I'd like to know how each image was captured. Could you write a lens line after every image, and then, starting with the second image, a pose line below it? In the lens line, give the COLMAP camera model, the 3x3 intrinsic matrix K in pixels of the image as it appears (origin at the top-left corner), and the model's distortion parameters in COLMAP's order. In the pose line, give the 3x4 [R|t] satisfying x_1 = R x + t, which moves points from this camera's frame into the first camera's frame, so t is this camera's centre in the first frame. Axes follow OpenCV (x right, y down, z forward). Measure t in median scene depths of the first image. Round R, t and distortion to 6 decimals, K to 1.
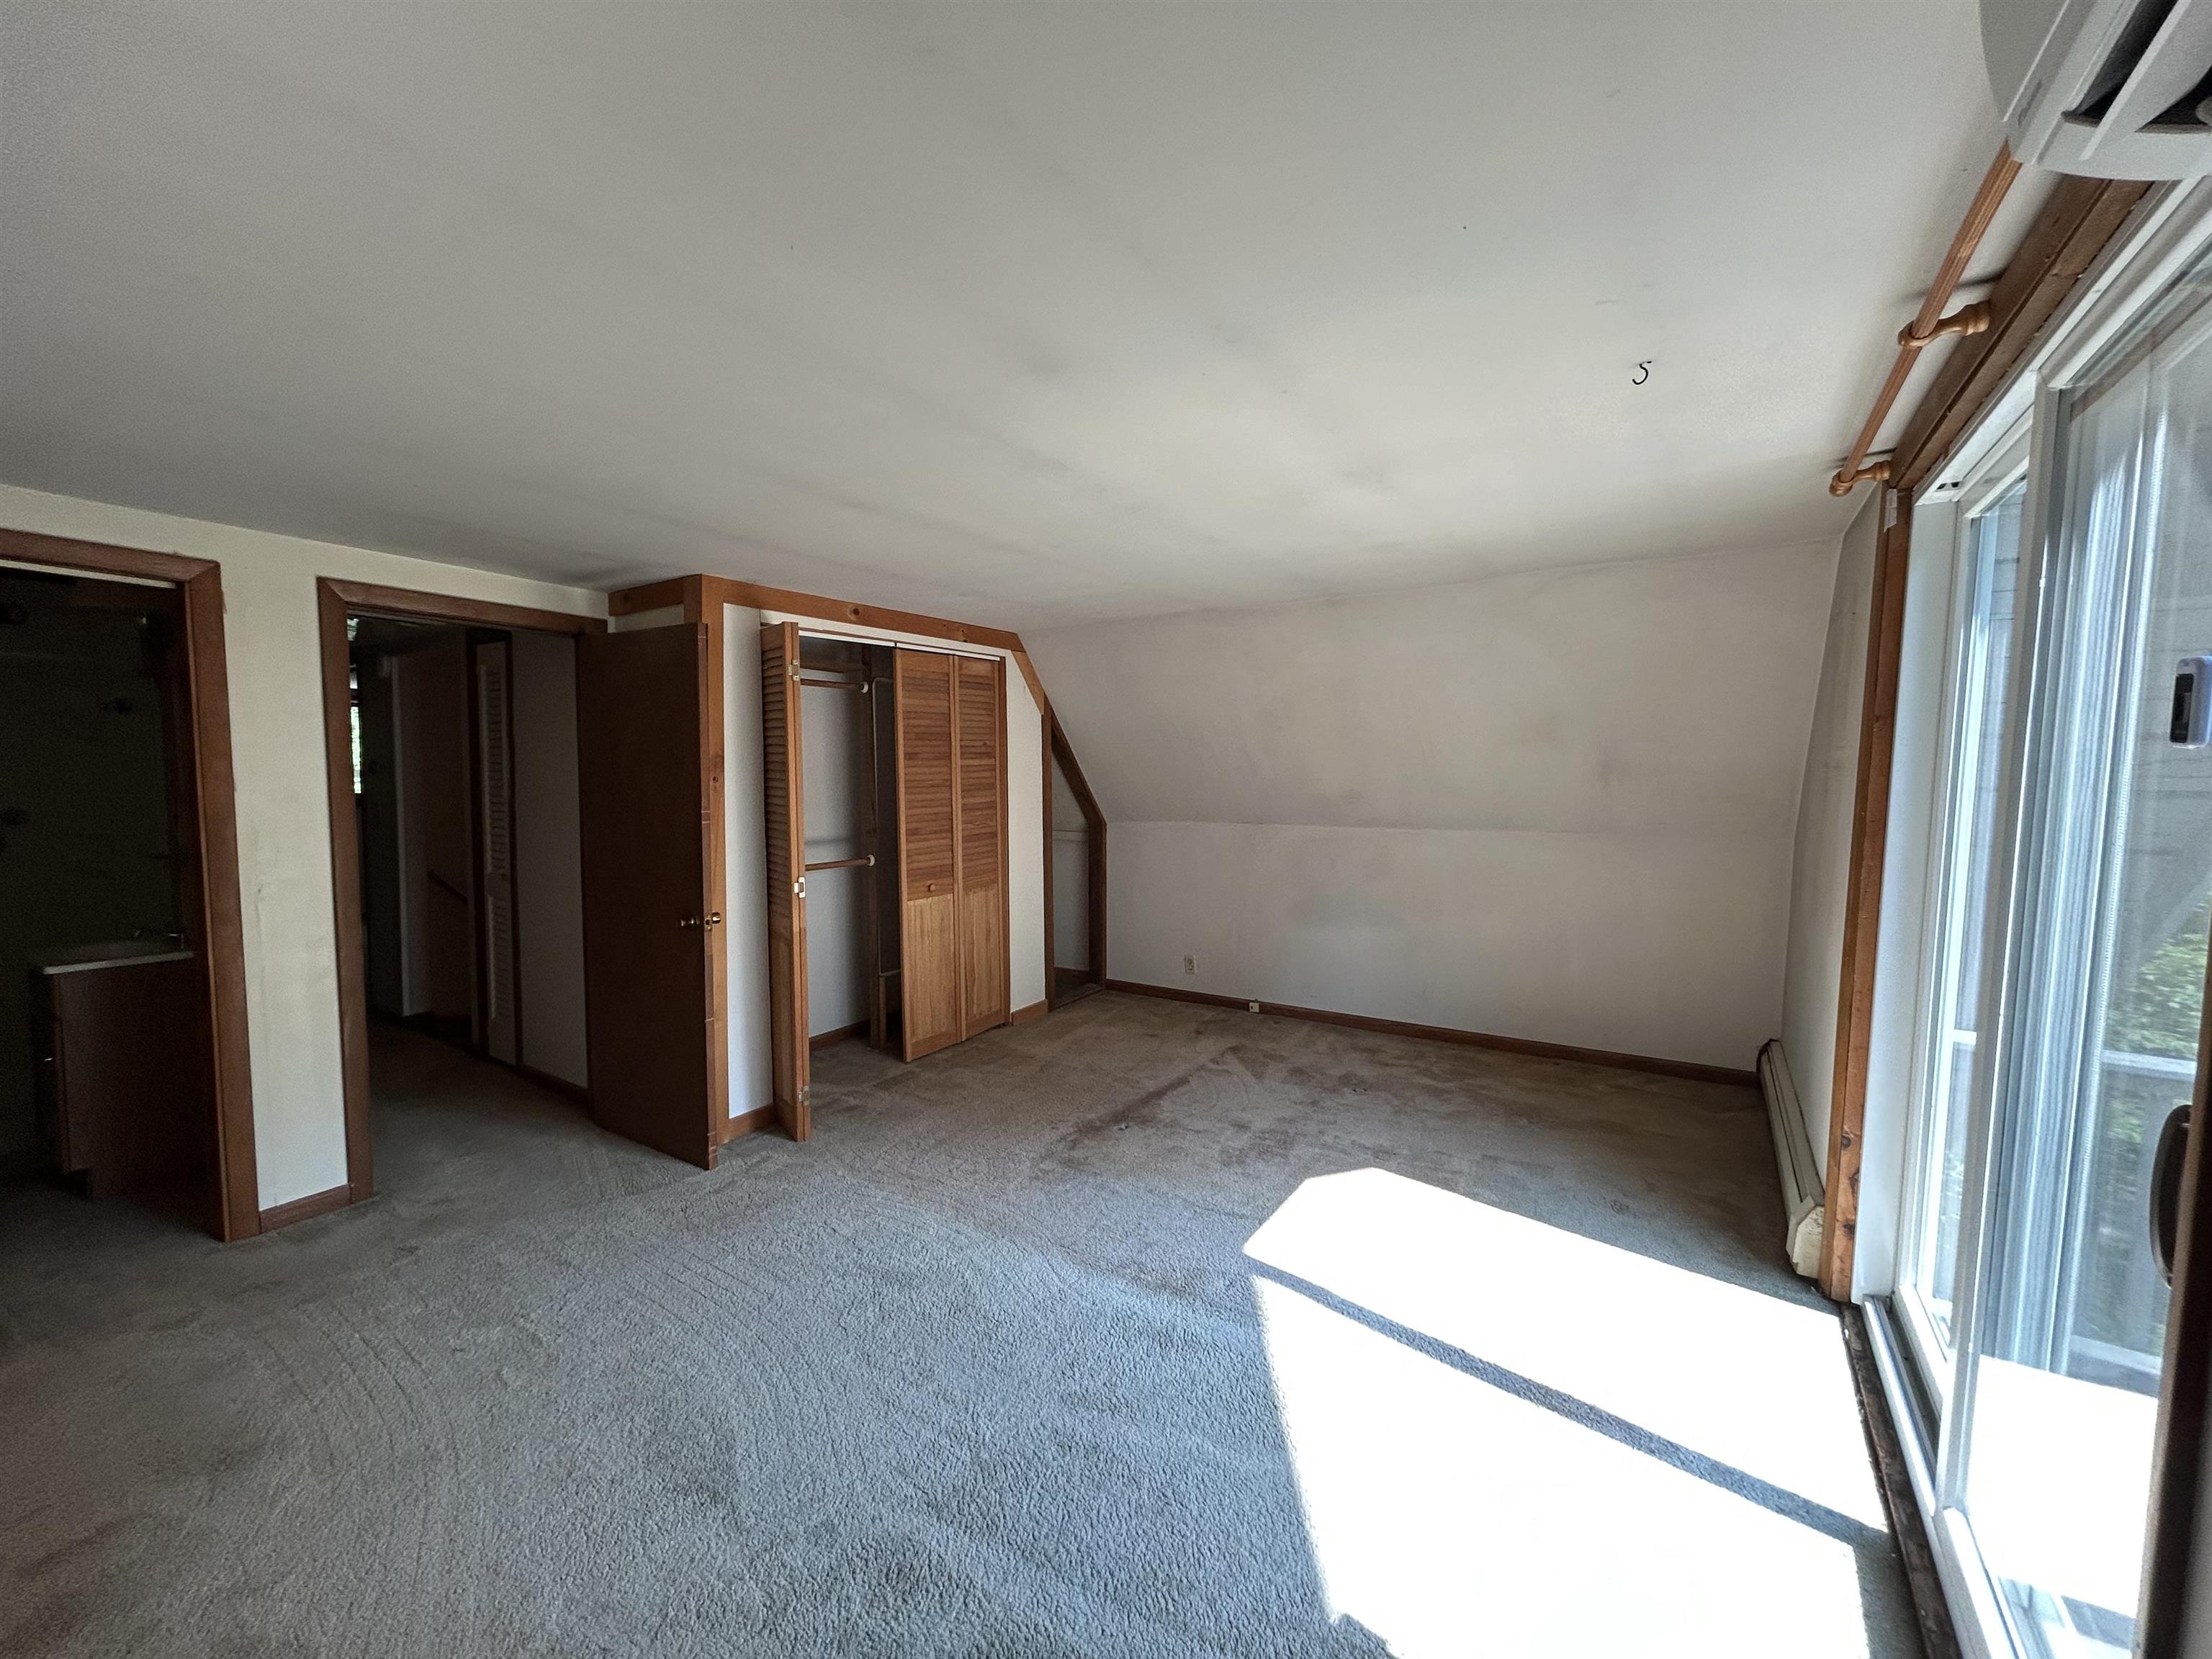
lens RADIAL K [[883.5, 0, 1105.9], [0, 883.5, 830.1], [0, 0, 1]] dist [0.000136, 0.000182]
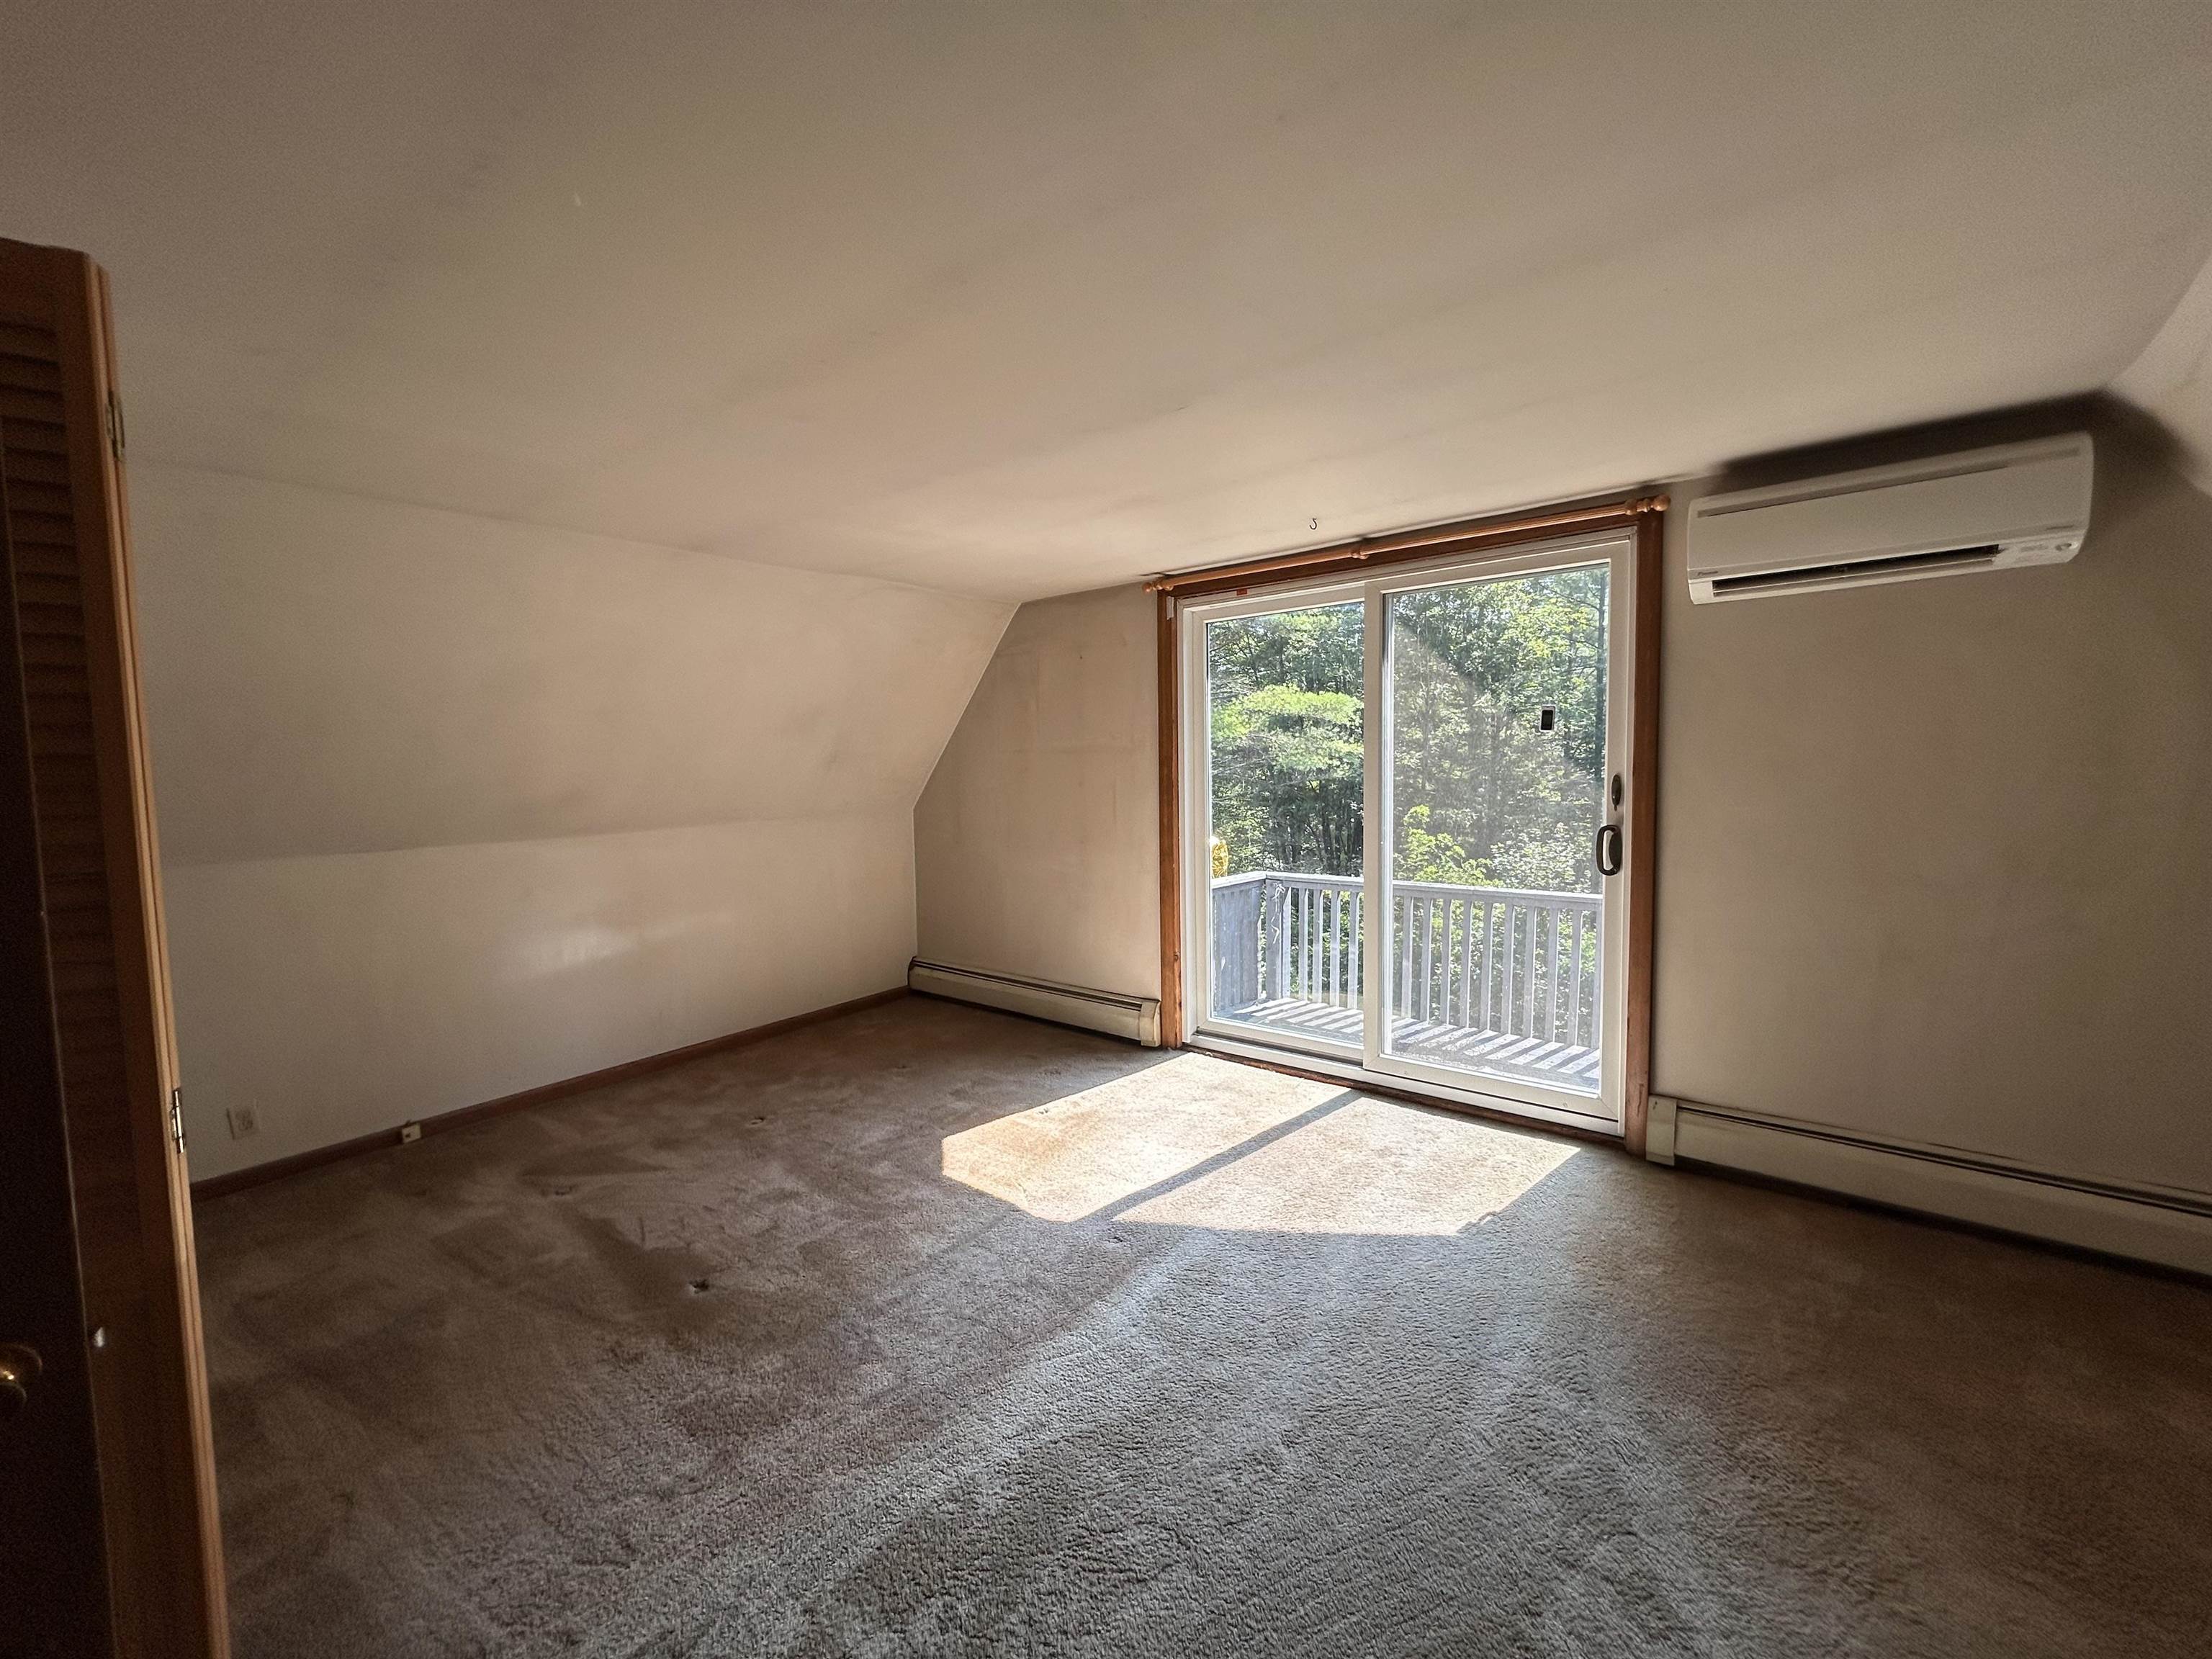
lens RADIAL K [[883.5, 0, 1107.2], [0, 883.5, 827.0], [0, 0, 1]] dist [0.000136, 0.000182]
pose [[0.092863, -0.074475, 0.992890, -0.578660], [0.091906, 0.993583, 0.065931, -0.026038], [-0.991428, 0.085130, 0.099112, 0.582244]]
